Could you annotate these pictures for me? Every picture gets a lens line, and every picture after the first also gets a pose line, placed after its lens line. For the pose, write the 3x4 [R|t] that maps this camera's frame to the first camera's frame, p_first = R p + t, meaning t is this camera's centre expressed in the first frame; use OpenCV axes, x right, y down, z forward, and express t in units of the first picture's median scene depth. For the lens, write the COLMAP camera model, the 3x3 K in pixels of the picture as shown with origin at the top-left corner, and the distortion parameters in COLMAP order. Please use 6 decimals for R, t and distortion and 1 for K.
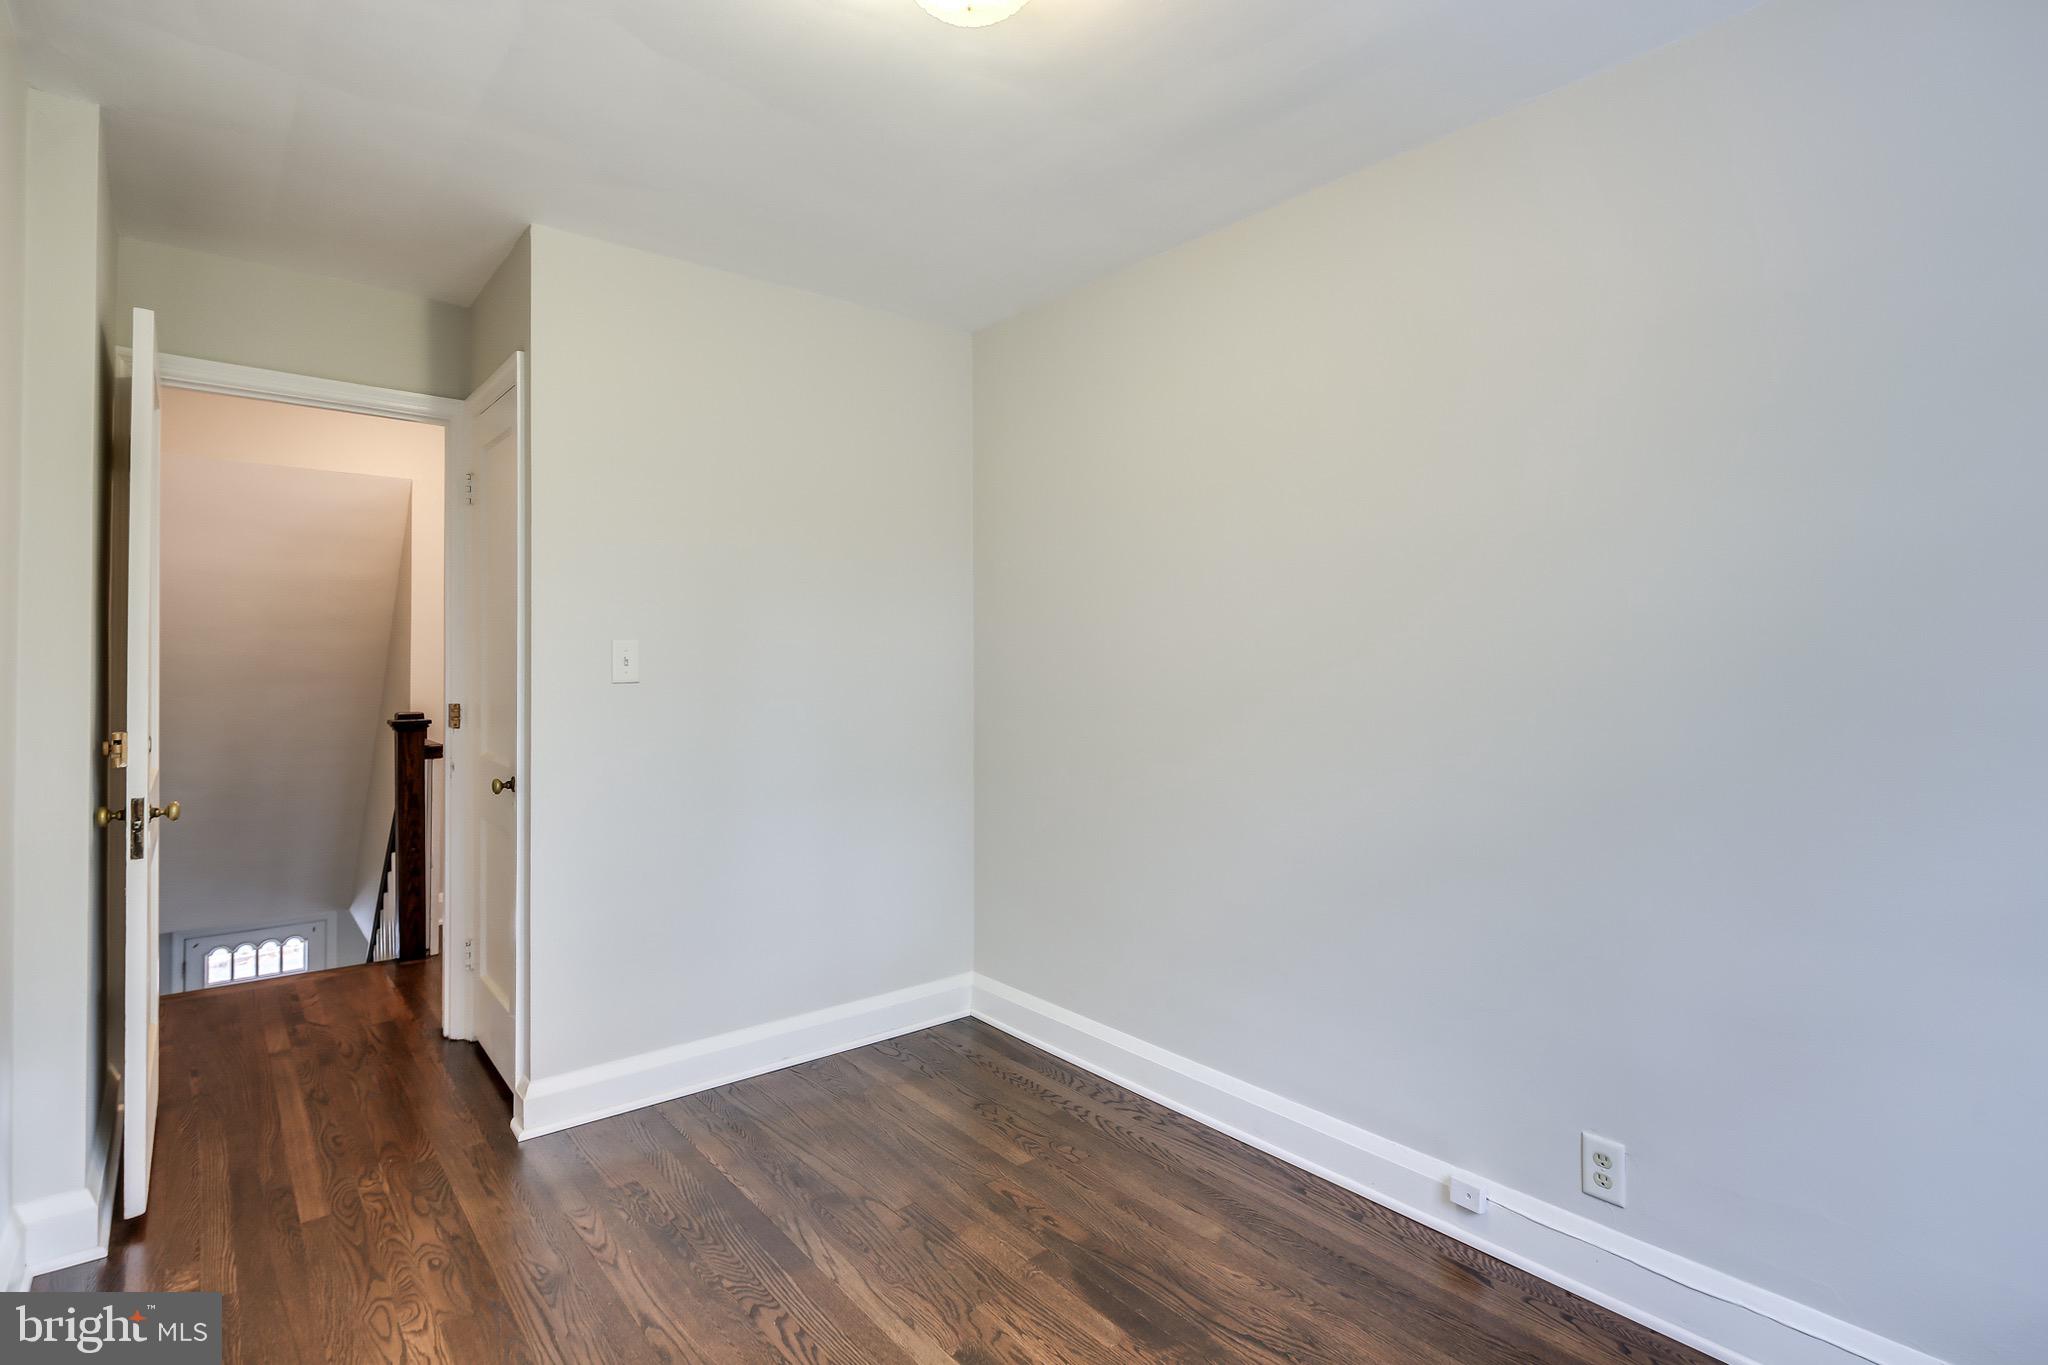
lens RADIAL K [[1013.8, 0, 1022.1], [0, 1013.8, 669.5], [0, 0, 1]] dist [0.015086, -0.001424]
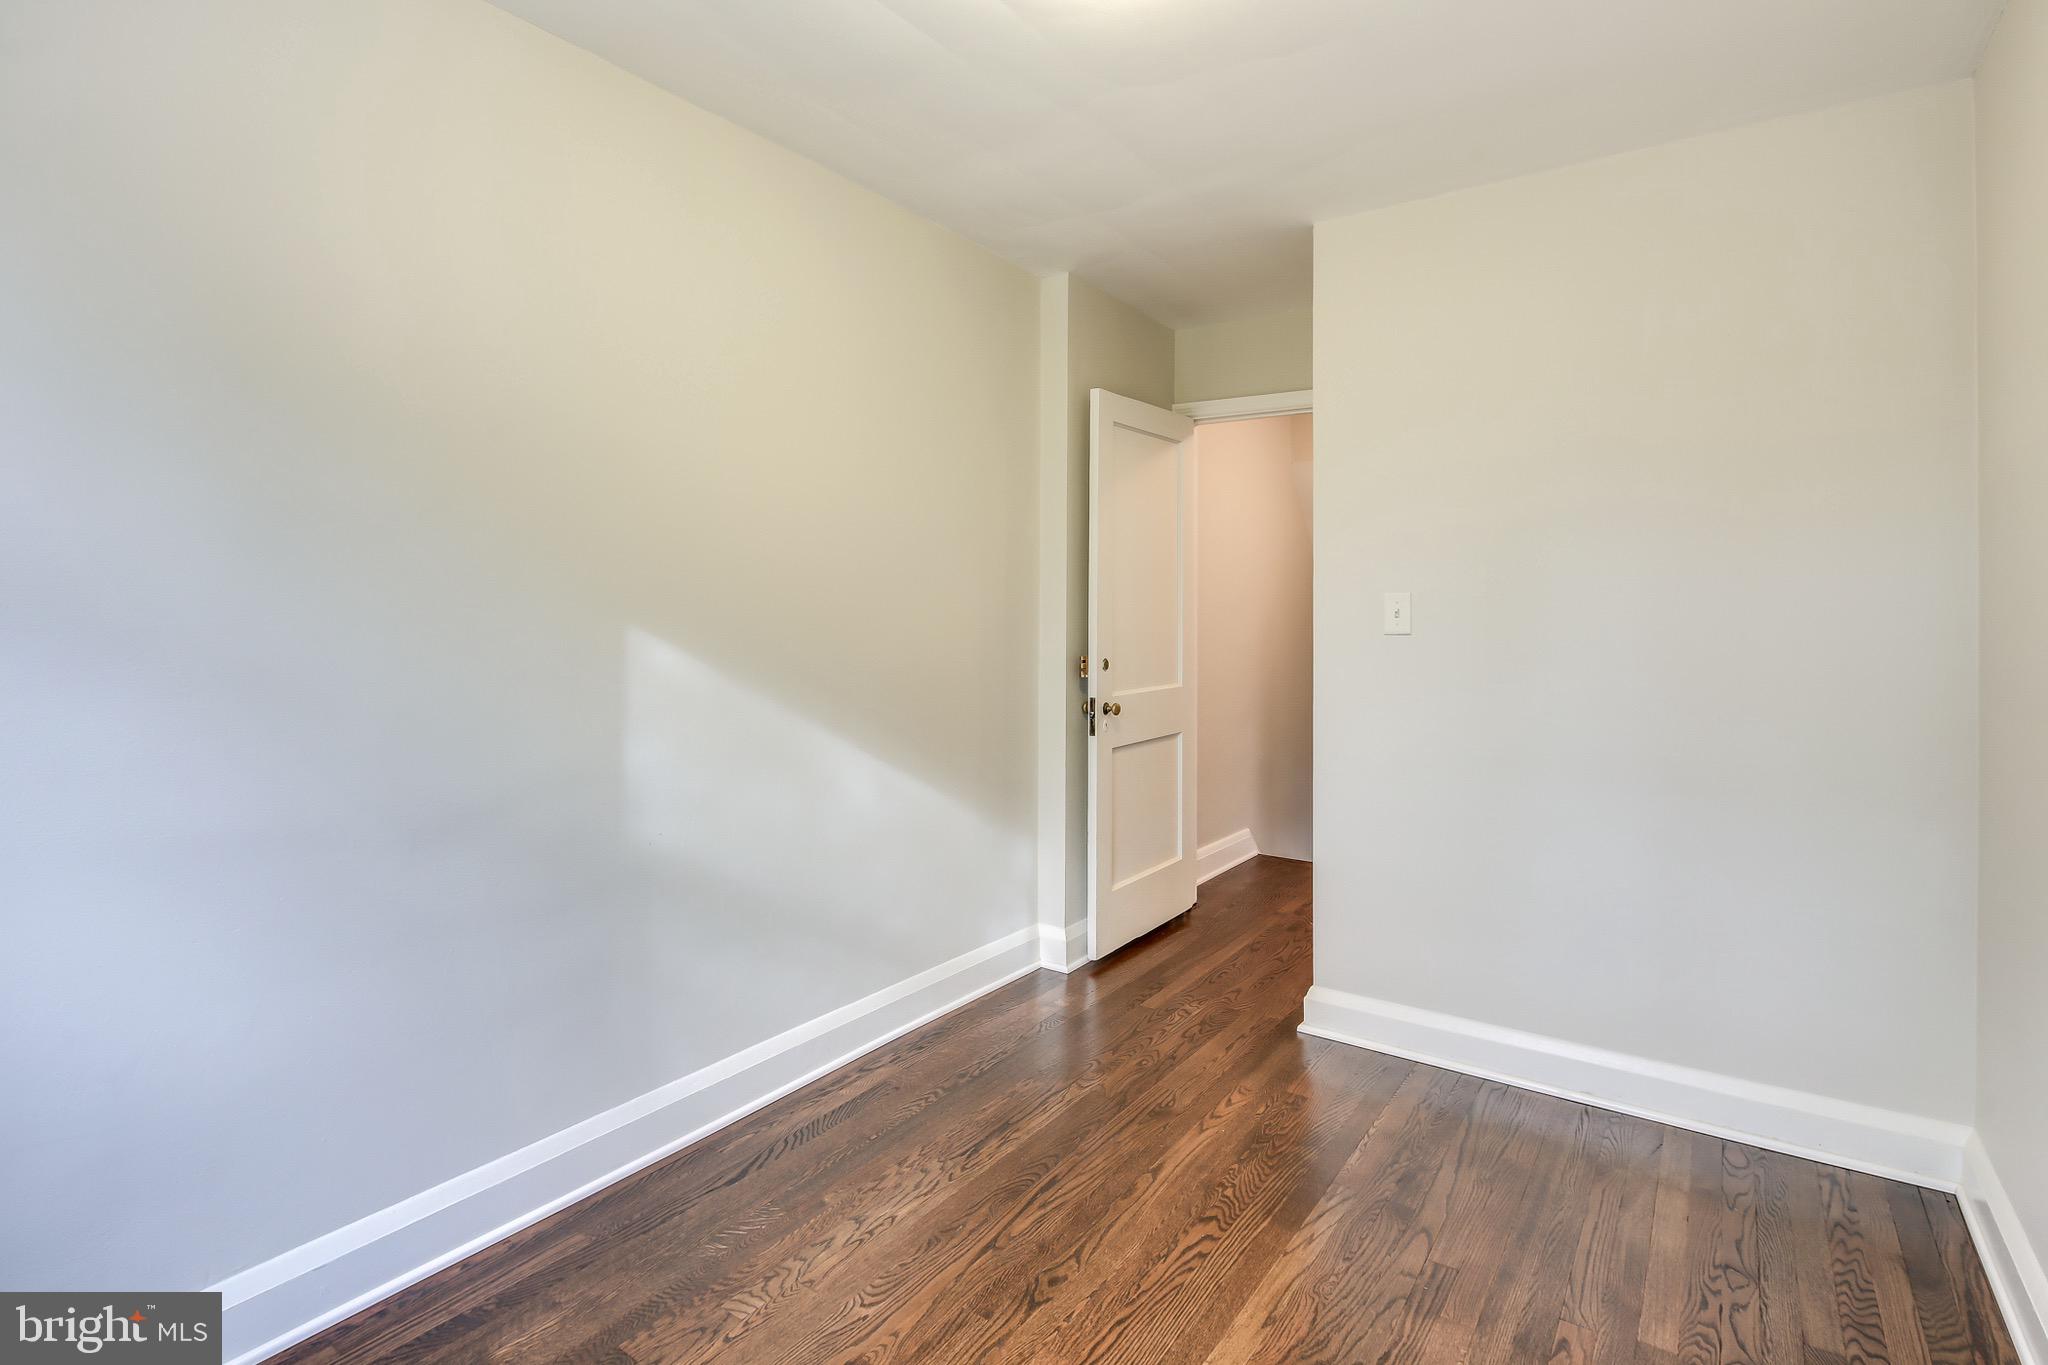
lens RADIAL K [[1013.8, 0, 1003.9], [0, 1013.8, 629.0], [0, 0, 1]] dist [0.015086, -0.001424]
pose [[0.267775, 0.016326, -0.963343, 0.593307], [-0.014346, 0.999813, 0.012957, -0.000980], [0.963375, 0.010351, 0.267959, 0.423756]]
